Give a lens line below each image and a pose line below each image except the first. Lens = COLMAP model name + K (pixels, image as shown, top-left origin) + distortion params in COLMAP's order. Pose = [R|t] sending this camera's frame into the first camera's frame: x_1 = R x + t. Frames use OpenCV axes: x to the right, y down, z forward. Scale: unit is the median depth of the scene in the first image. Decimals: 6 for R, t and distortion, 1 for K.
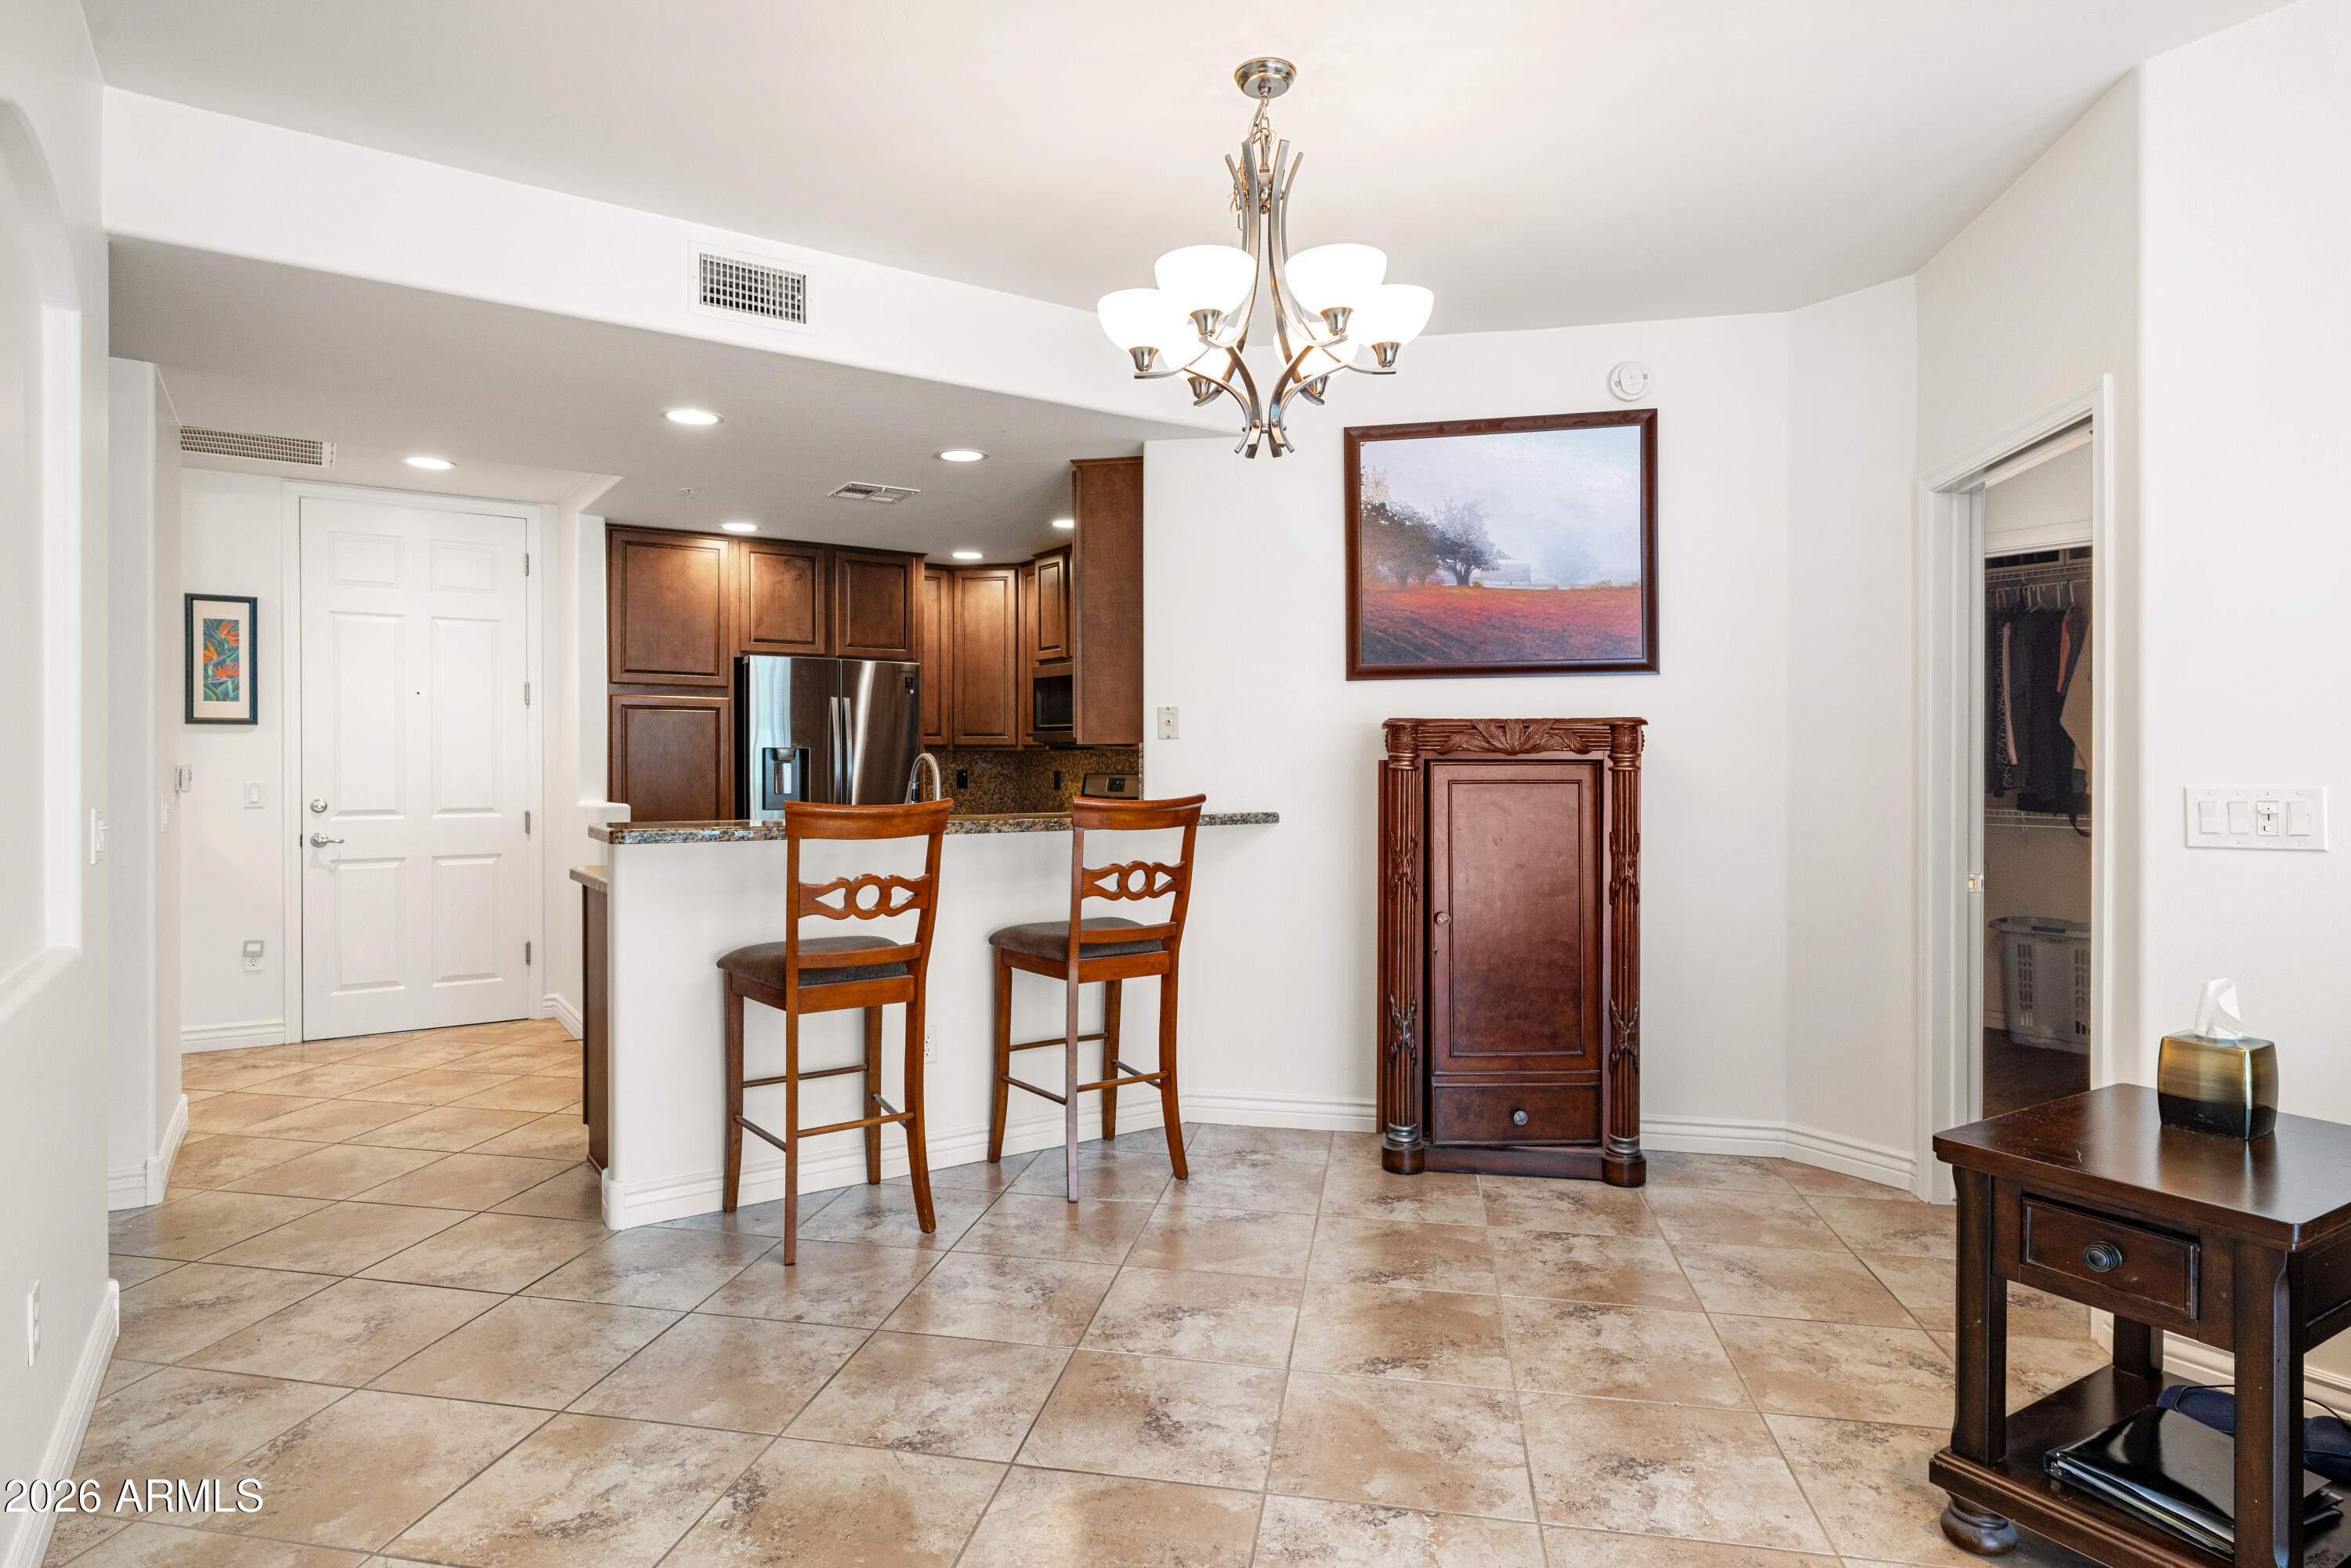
lens RADIAL K [[1314.2, 0, 1164.4], [0, 1314.2, 765.9], [0, 0, 1]] dist [0.005351, -0.000859]
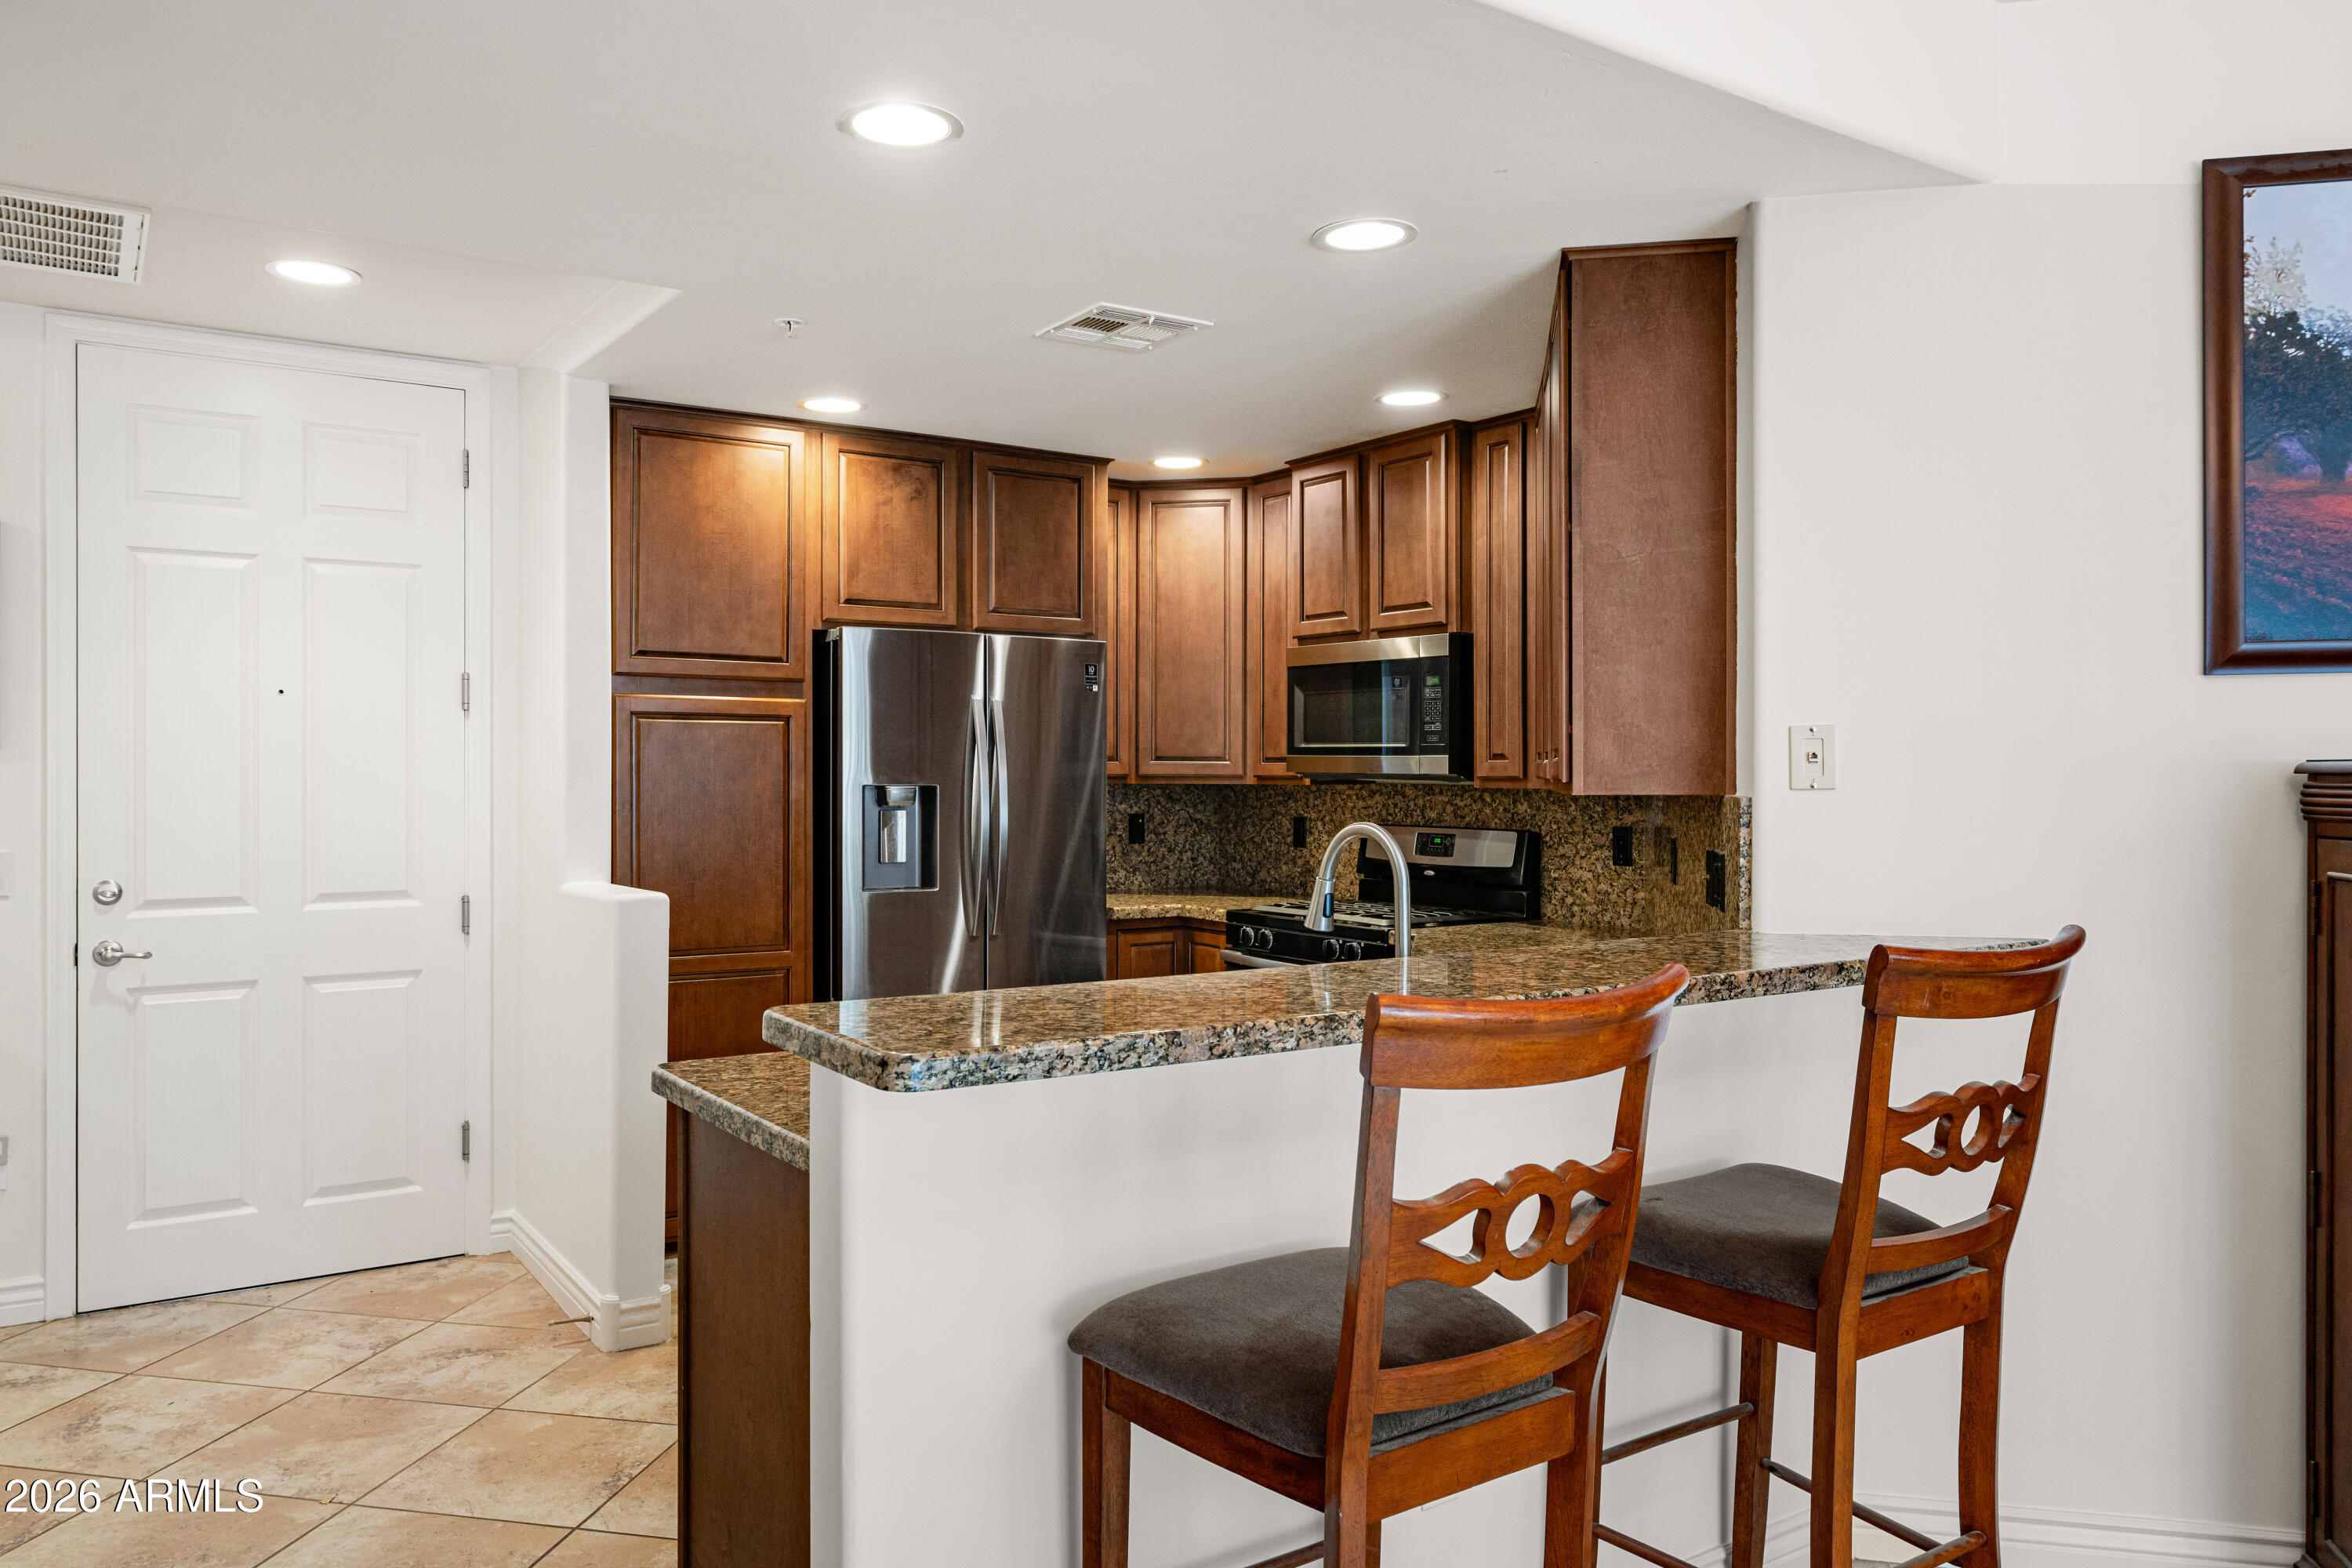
lens RADIAL K [[1655.4, 0, 1144.9], [0, 1655.4, 768.7], [0, 0, 1]] dist [0.003489, -0.000914]
pose [[0.999998, 0.001862, -0.000428, -0.206929], [-0.001864, 0.999993, -0.003202, -0.021750], [0.000422, 0.003203, 0.999995, 0.304187]]
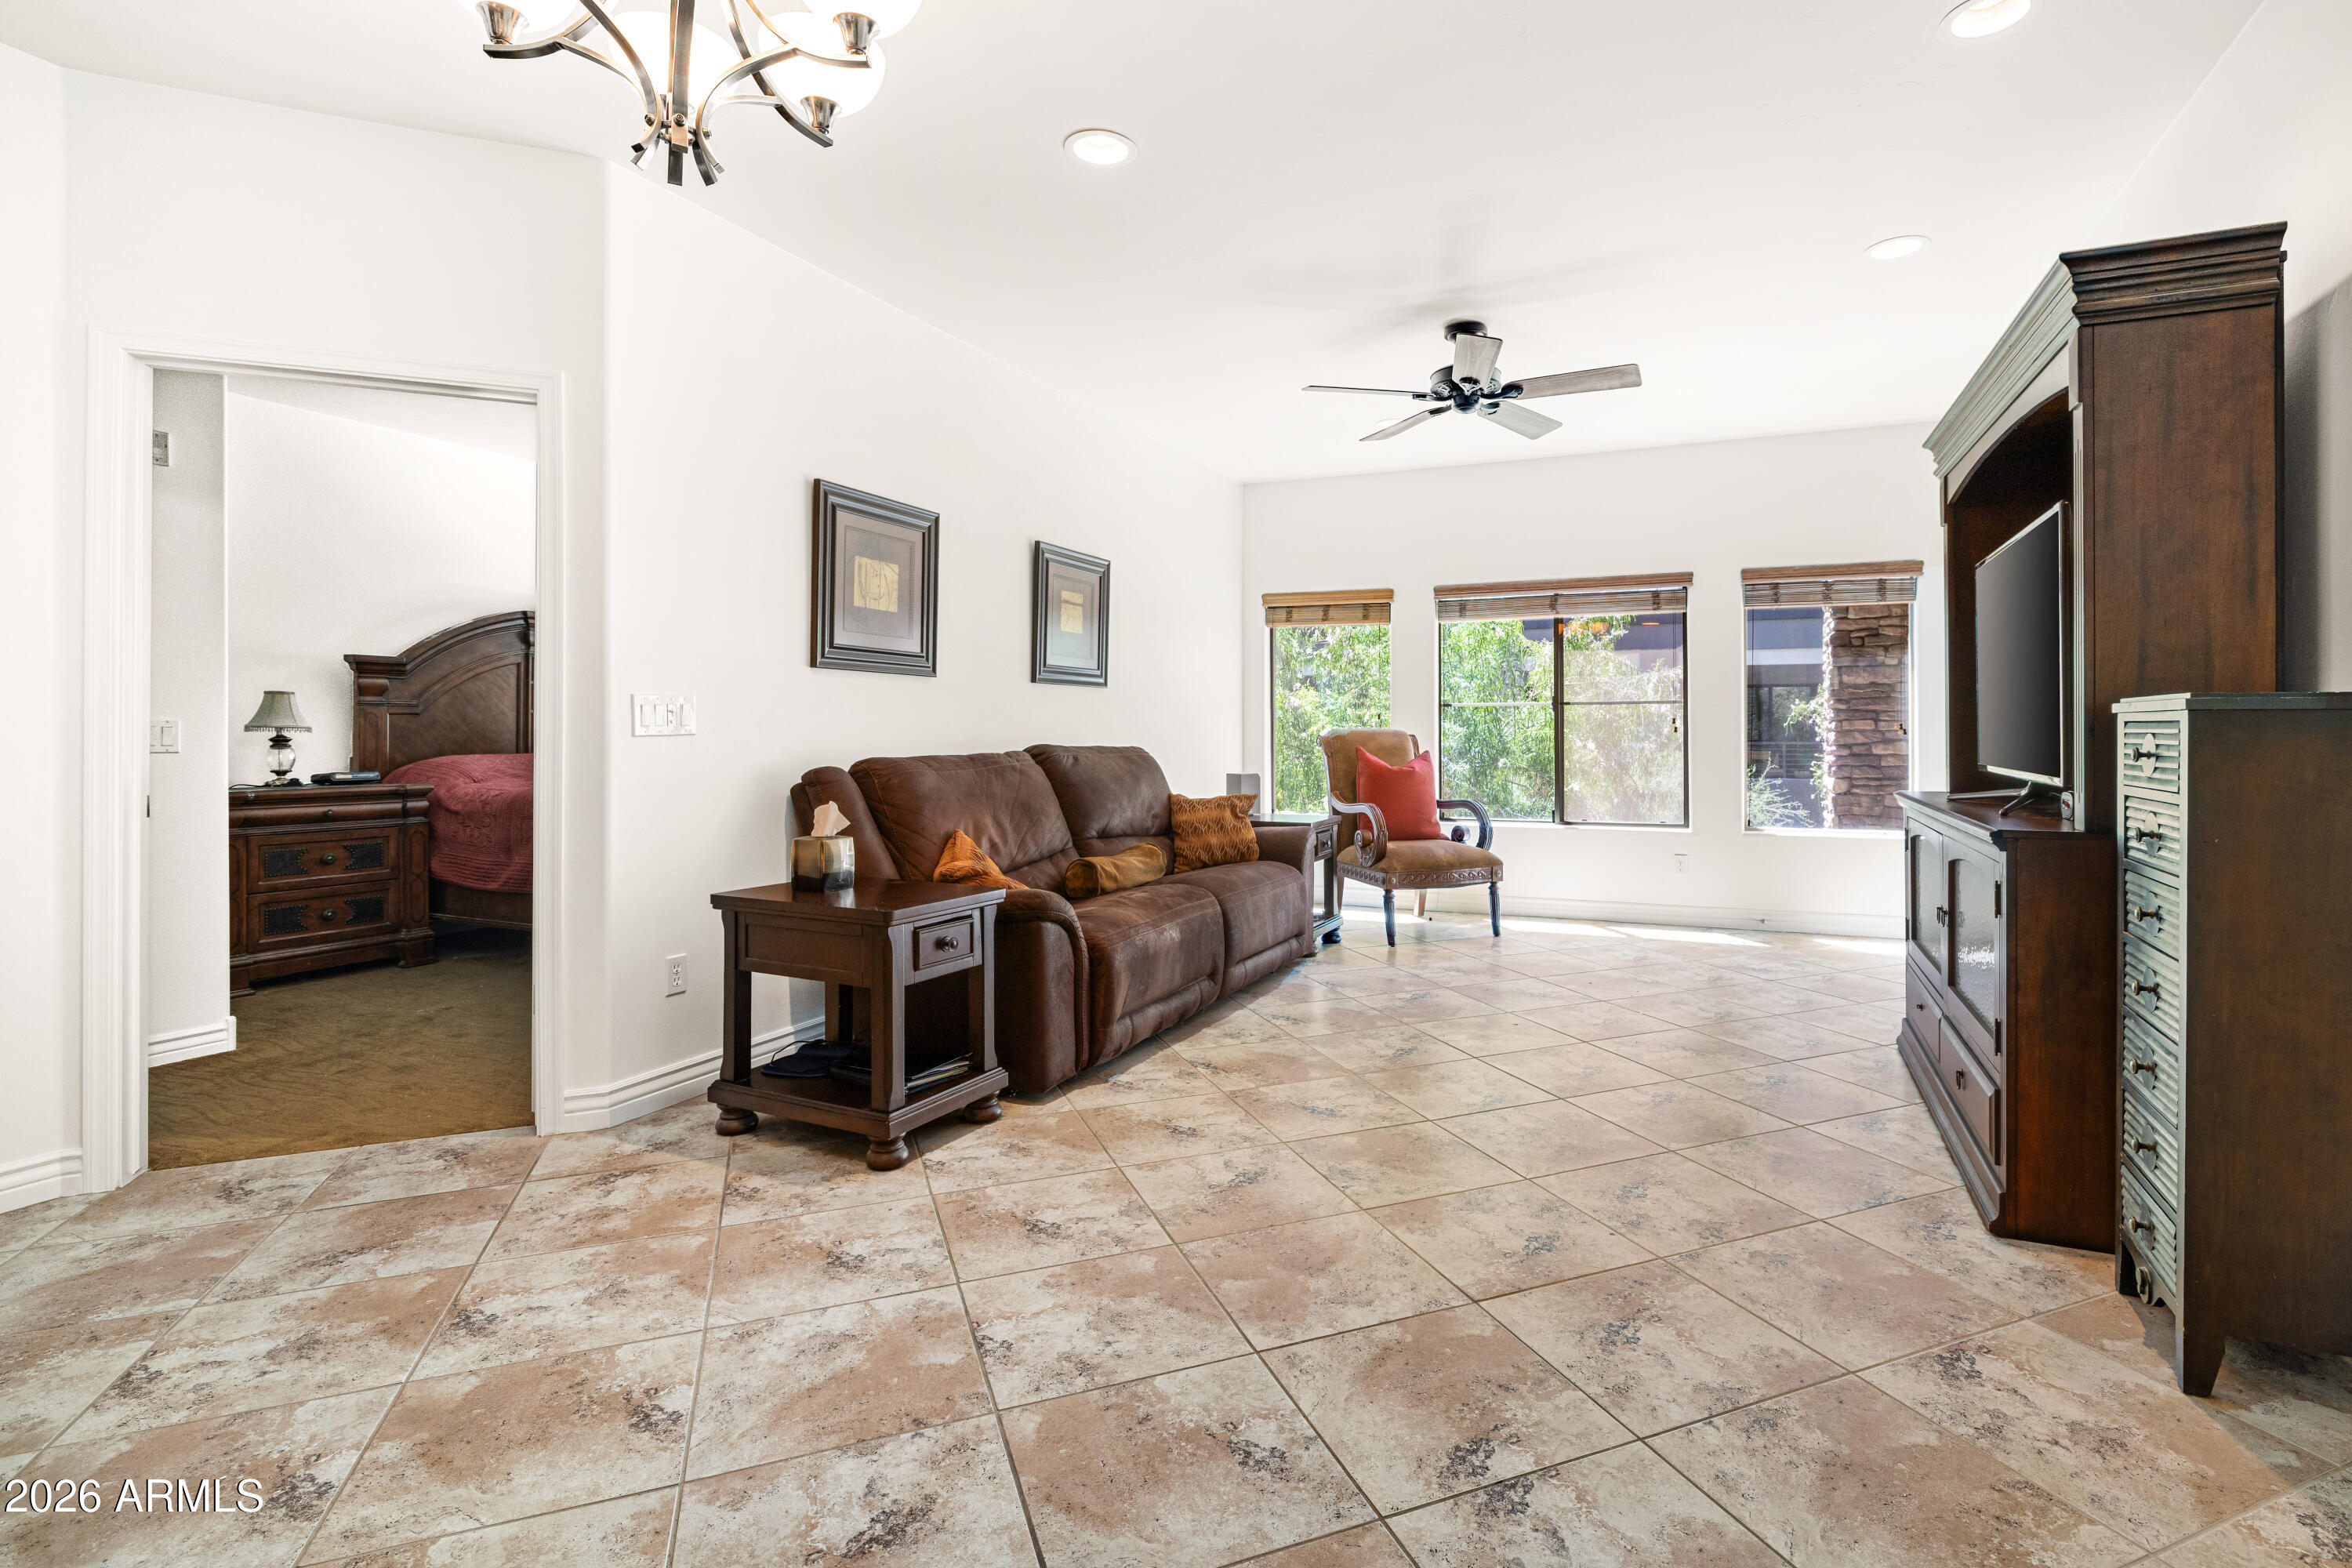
lens RADIAL K [[1111.3, 0, 1246.4], [0, 1111.3, 723.9], [0, 0, 1]] dist [-0.006833, -0.000092]
pose [[-0.558248, 0.007881, 0.829637, -0.283193], [0.005644, 0.999968, -0.005702, 0.027633], [-0.829655, 0.001499, -0.558275, 0.535575]]
